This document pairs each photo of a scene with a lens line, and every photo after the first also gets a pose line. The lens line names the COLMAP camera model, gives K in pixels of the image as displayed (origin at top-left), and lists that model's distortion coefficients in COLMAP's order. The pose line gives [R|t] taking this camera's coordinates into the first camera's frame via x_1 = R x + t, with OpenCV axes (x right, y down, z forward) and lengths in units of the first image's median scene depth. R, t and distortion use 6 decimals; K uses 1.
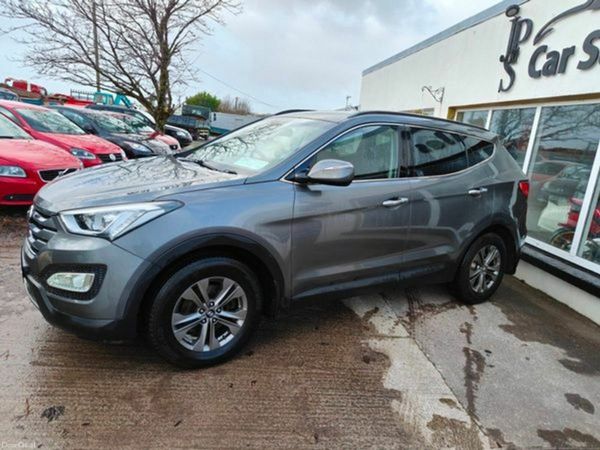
lens RADIAL K [[424.1, 0, 303.9], [0, 424.1, 228.2], [0, 0, 1]] dist [0.010162, 0.010004]
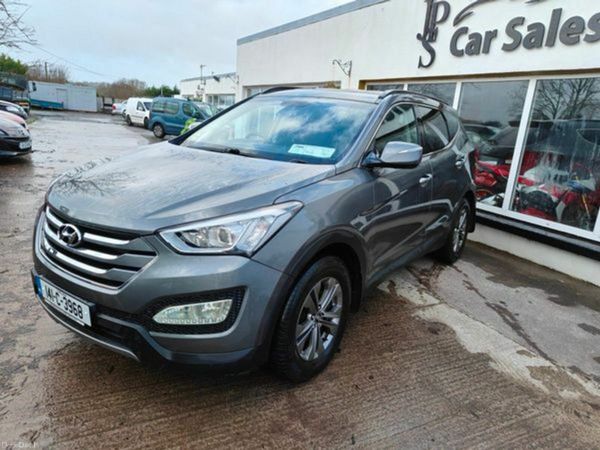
lens RADIAL K [[424.1, 0, 302.2], [0, 424.1, 224.4], [0, 0, 1]] dist [0.010162, 0.010004]
pose [[0.928564, -0.118743, 0.351666, -0.328751], [0.097277, 0.992183, 0.078163, -0.045590], [-0.358199, -0.038371, 0.932857, 0.093359]]
